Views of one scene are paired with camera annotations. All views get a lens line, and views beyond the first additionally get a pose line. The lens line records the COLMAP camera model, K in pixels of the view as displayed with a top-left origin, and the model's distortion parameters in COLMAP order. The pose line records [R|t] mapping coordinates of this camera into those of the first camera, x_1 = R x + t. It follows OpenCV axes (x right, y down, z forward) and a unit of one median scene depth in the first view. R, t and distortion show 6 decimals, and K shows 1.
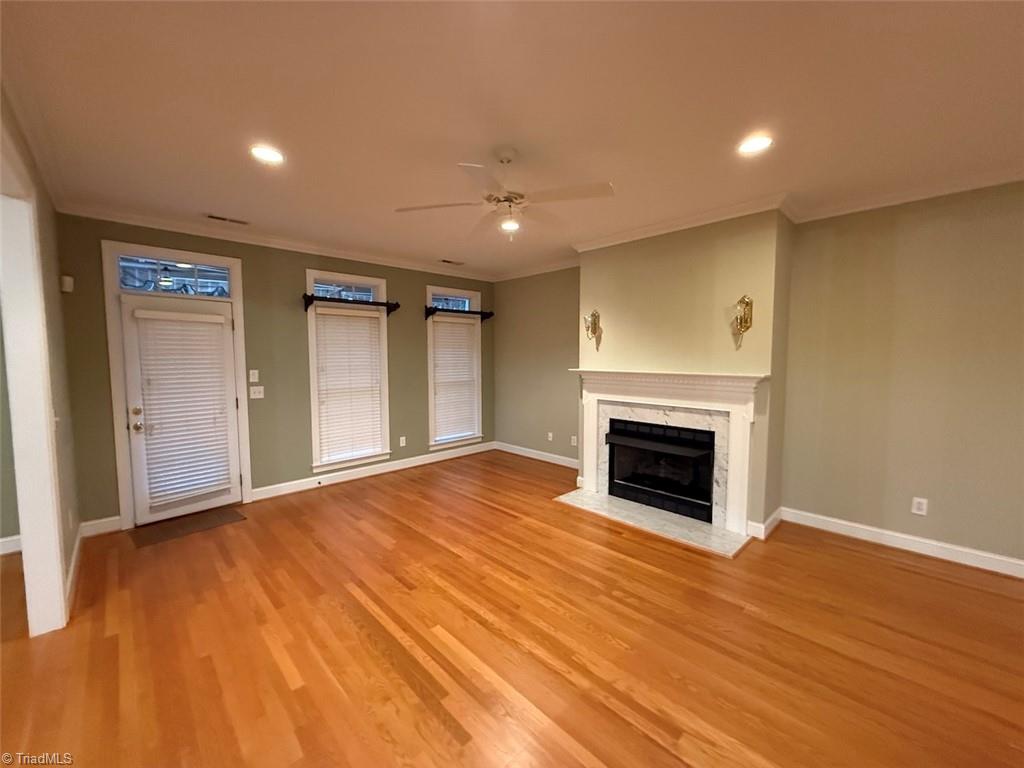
lens RADIAL K [[407.7, 0, 508.6], [0, 407.7, 385.1], [0, 0, 1]] dist [-0.000865, 0.000380]
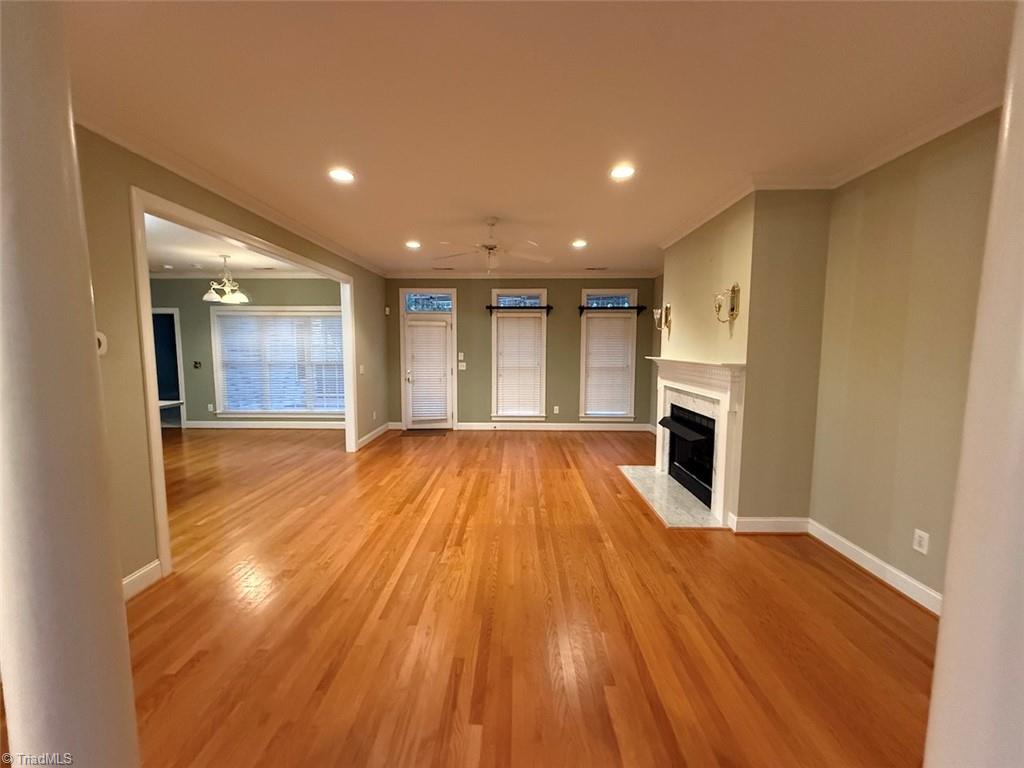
lens RADIAL K [[407.7, 0, 509.1], [0, 407.7, 384.6], [0, 0, 1]] dist [-0.000865, 0.000380]
pose [[0.707061, 0.070358, -0.703644, 0.828202], [-0.057321, 0.997466, 0.042139, 0.014175], [0.704826, 0.010539, 0.709302, -0.072313]]
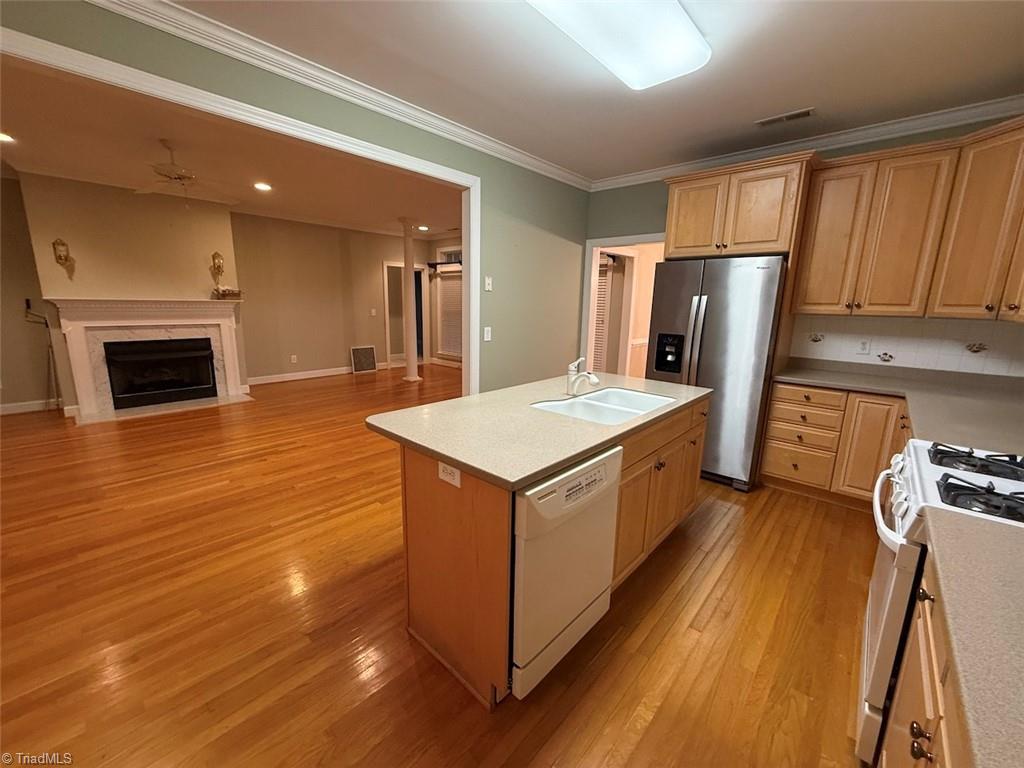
lens RADIAL K [[407.7, 0, 508.1], [0, 407.7, 383.4], [0, 0, 1]] dist [-0.000865, 0.000380]
pose [[-0.067478, -0.196102, 0.978259, -1.125194], [0.053882, 0.978347, 0.199836, 0.032505], [-0.996265, 0.066195, -0.055451, -0.049071]]
